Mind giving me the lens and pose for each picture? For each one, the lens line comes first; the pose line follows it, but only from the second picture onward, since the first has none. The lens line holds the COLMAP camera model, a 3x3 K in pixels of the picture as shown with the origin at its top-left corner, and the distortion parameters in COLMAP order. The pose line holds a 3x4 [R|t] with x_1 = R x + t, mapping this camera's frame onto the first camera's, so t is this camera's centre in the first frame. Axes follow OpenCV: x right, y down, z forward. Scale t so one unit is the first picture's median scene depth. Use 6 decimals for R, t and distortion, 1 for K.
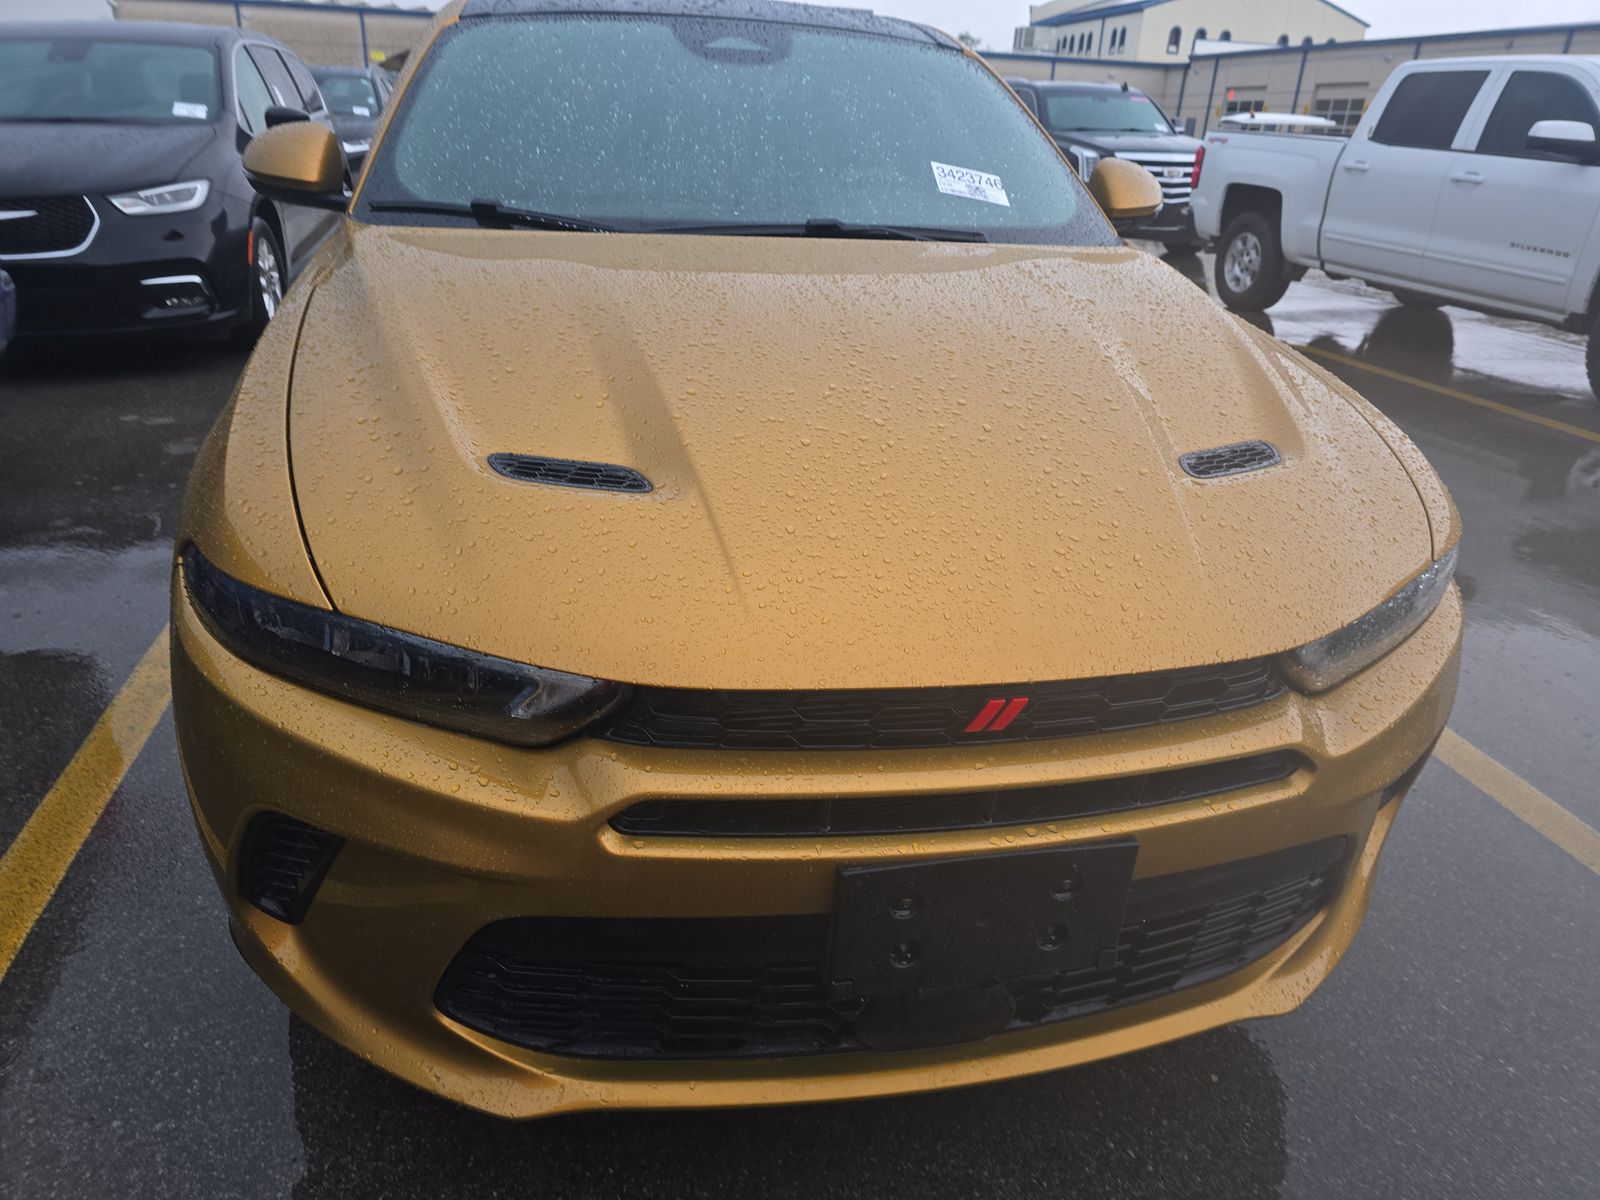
lens RADIAL K [[1076.5, 0, 791.0], [0, 1076.5, 599.5], [0, 0, 1]] dist [0.051163, -0.041798]
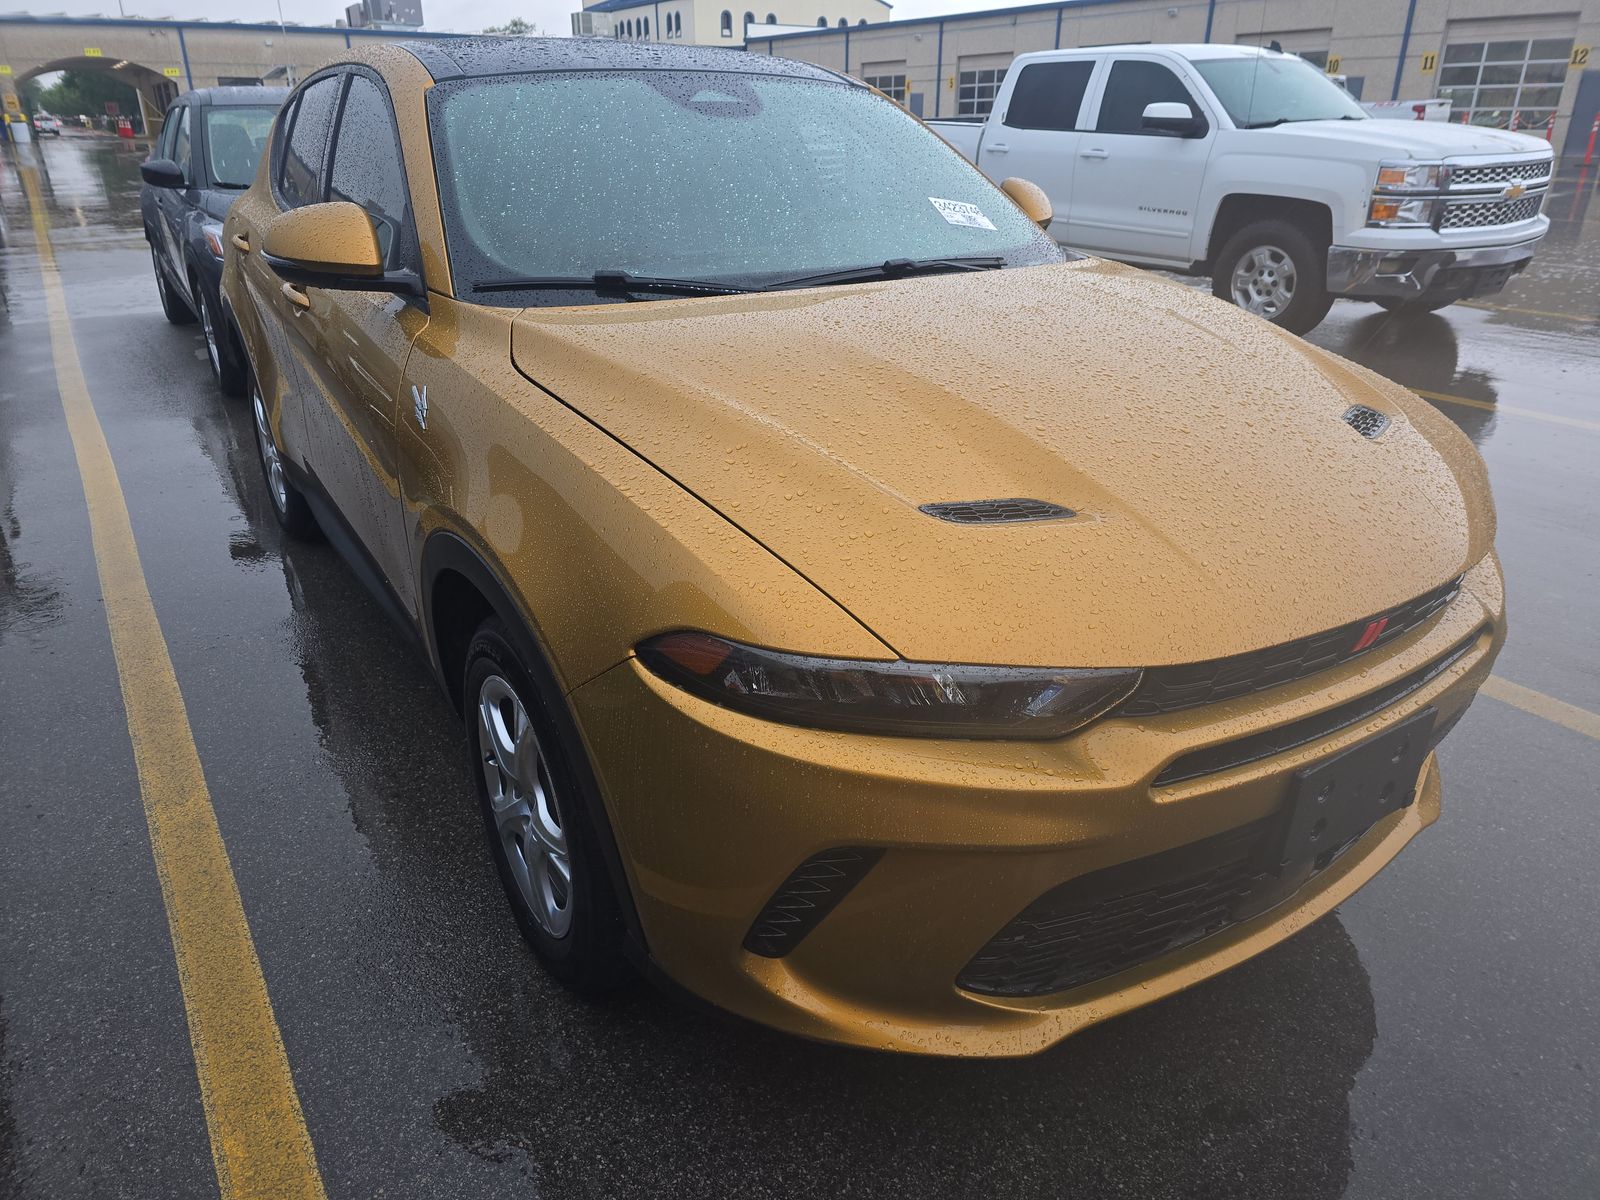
lens RADIAL K [[1076.5, 0, 798.4], [0, 1076.5, 605.5], [0, 0, 1]] dist [0.051163, -0.041798]
pose [[0.932085, -0.189729, 0.308578, -0.136831], [0.184956, 0.981719, 0.044934, -0.018788], [-0.311463, 0.015191, 0.950137, -0.009853]]
